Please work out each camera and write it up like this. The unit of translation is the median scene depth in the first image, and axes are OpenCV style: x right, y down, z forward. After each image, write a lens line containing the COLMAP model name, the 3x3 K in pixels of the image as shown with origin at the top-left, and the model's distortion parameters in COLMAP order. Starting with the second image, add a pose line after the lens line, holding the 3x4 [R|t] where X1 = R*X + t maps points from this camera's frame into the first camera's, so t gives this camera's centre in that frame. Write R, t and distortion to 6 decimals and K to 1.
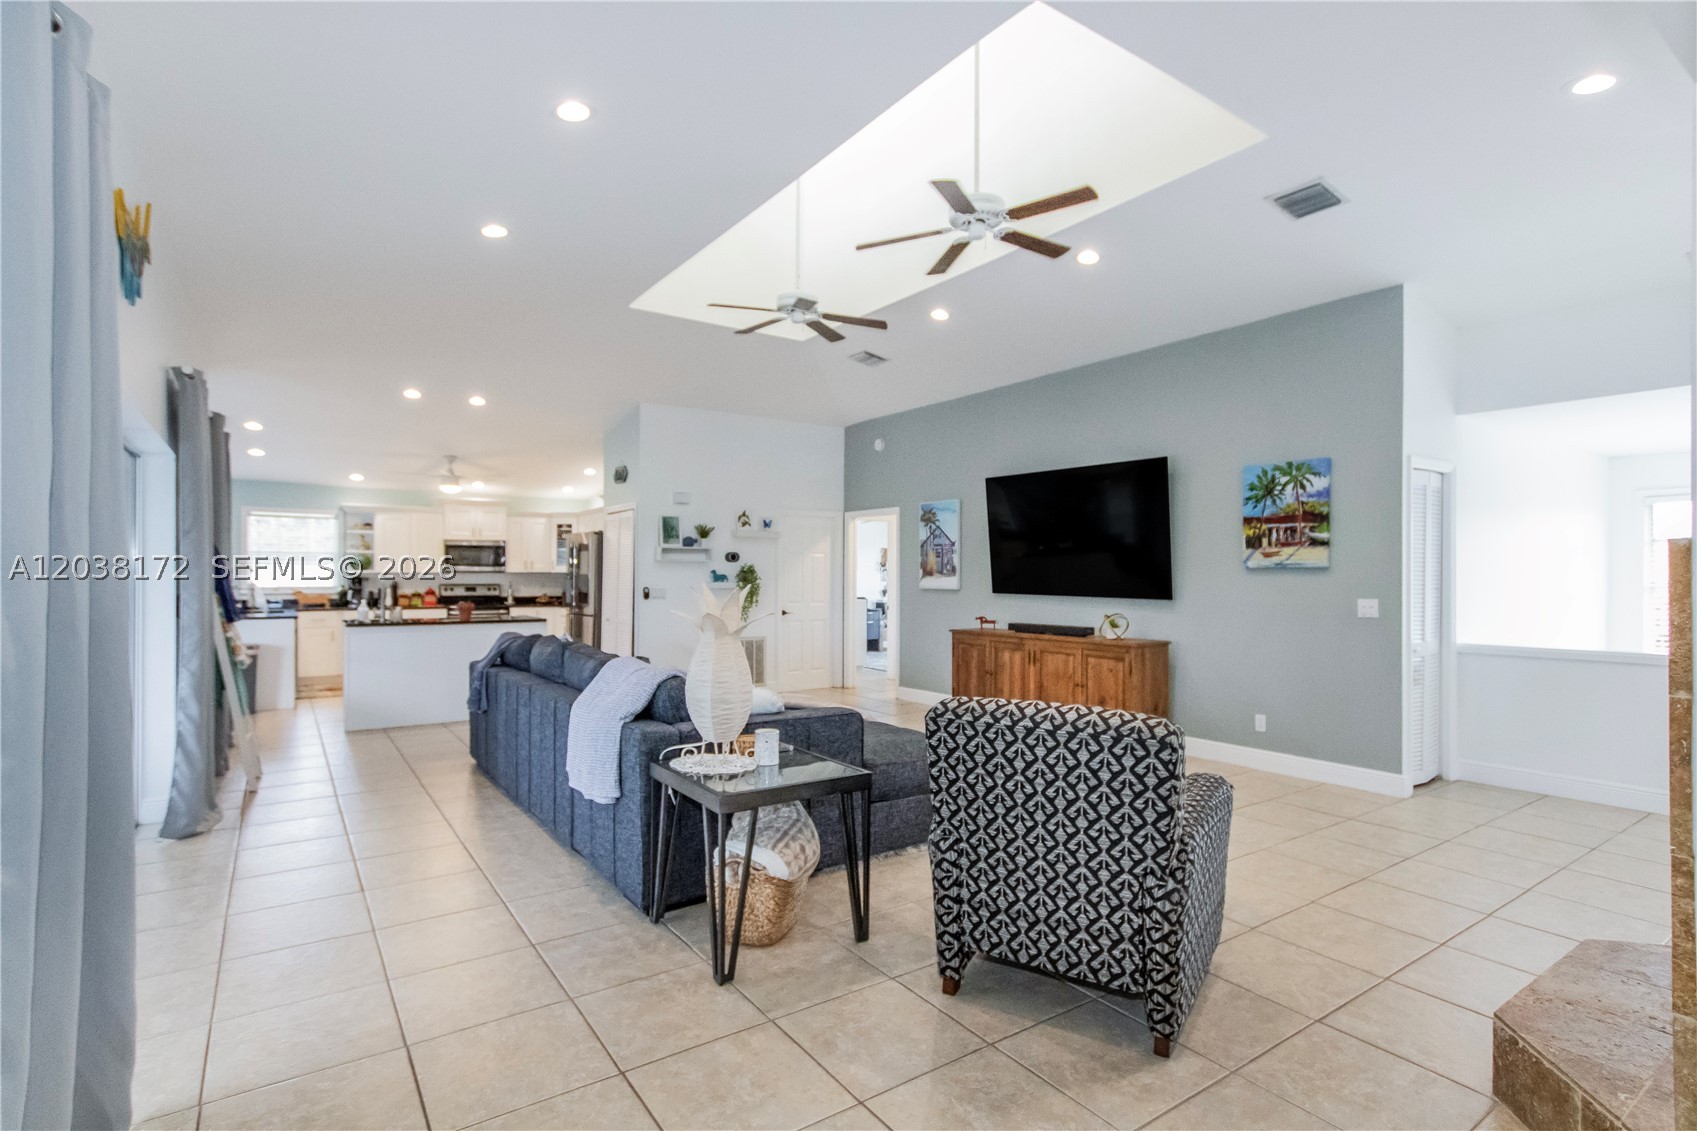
lens RADIAL K [[821.5, 0, 841.4], [0, 821.5, 573.2], [0, 0, 1]] dist [-0.001699, -0.000074]
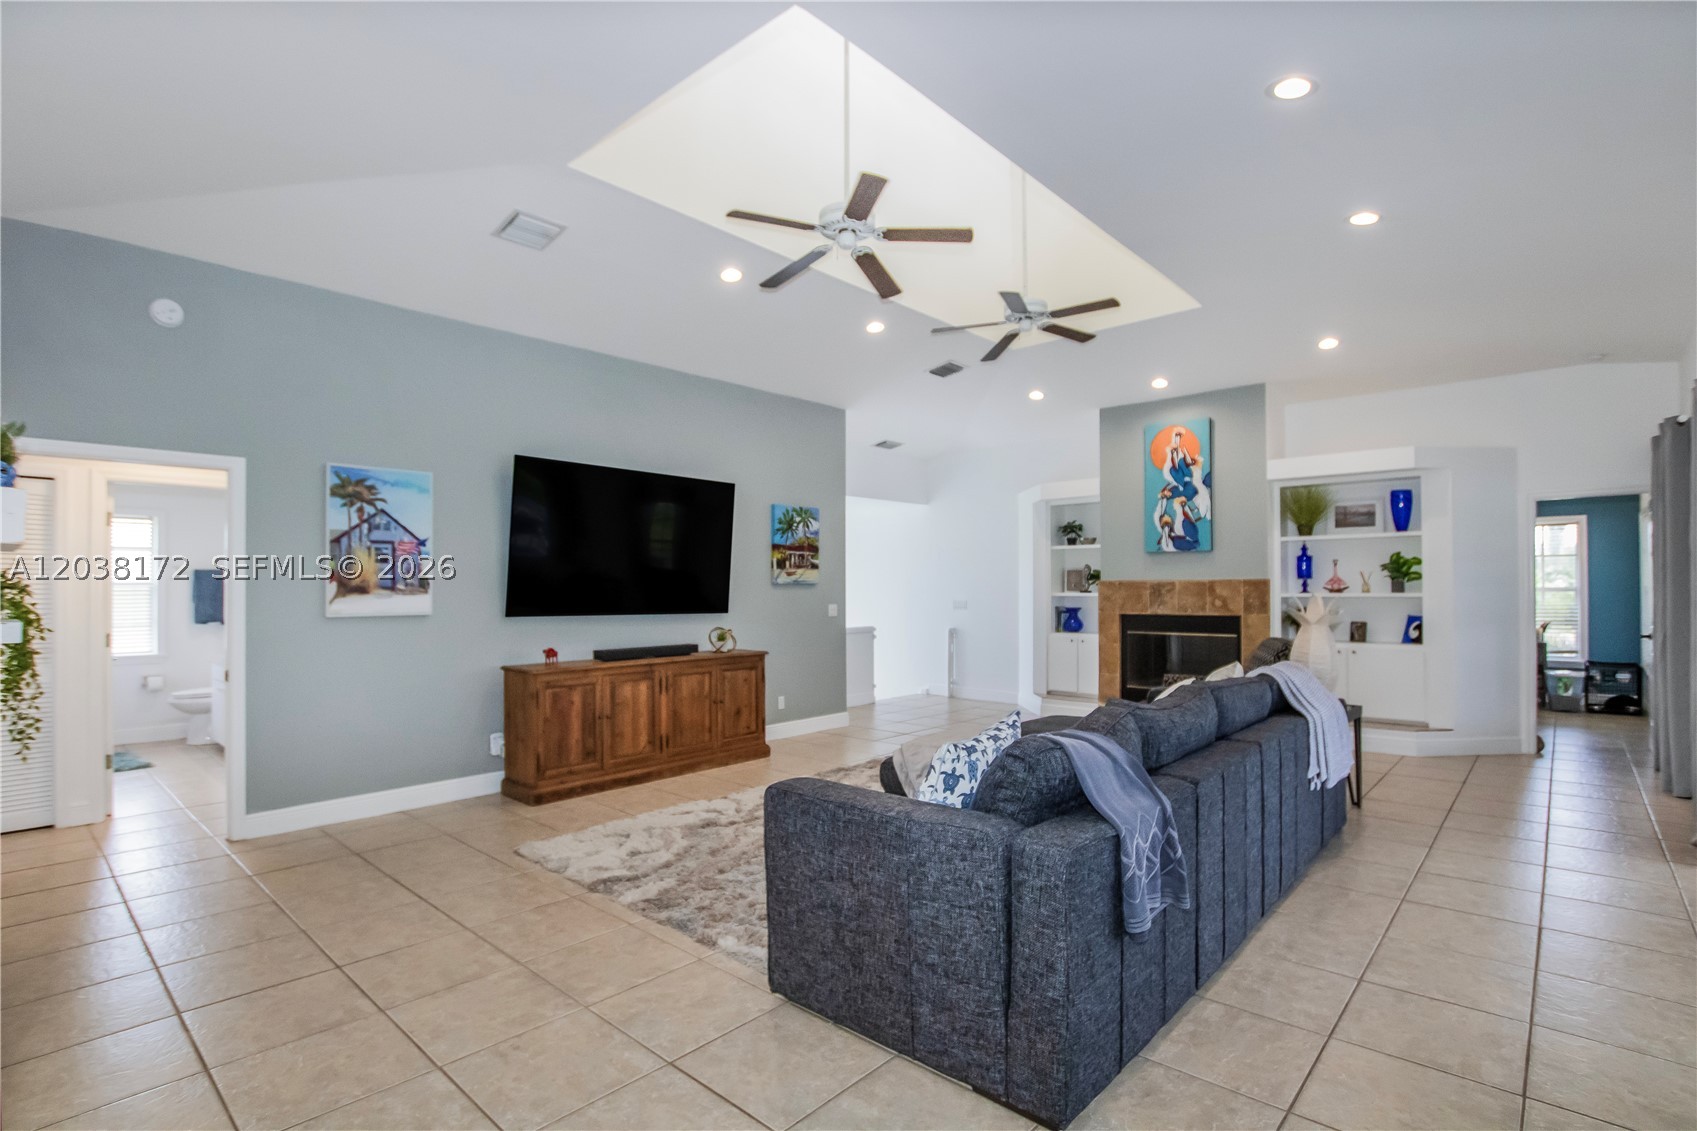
lens RADIAL K [[821.5, 0, 841.4], [0, 821.5, 573.2], [0, 0, 1]] dist [-0.001699, -0.000074]
pose [[-0.216898, 0.013422, 0.976102, -0.745940], [-0.000172, 0.999905, -0.013788, -0.004797], [-0.976194, -0.003159, -0.216875, 1.125862]]
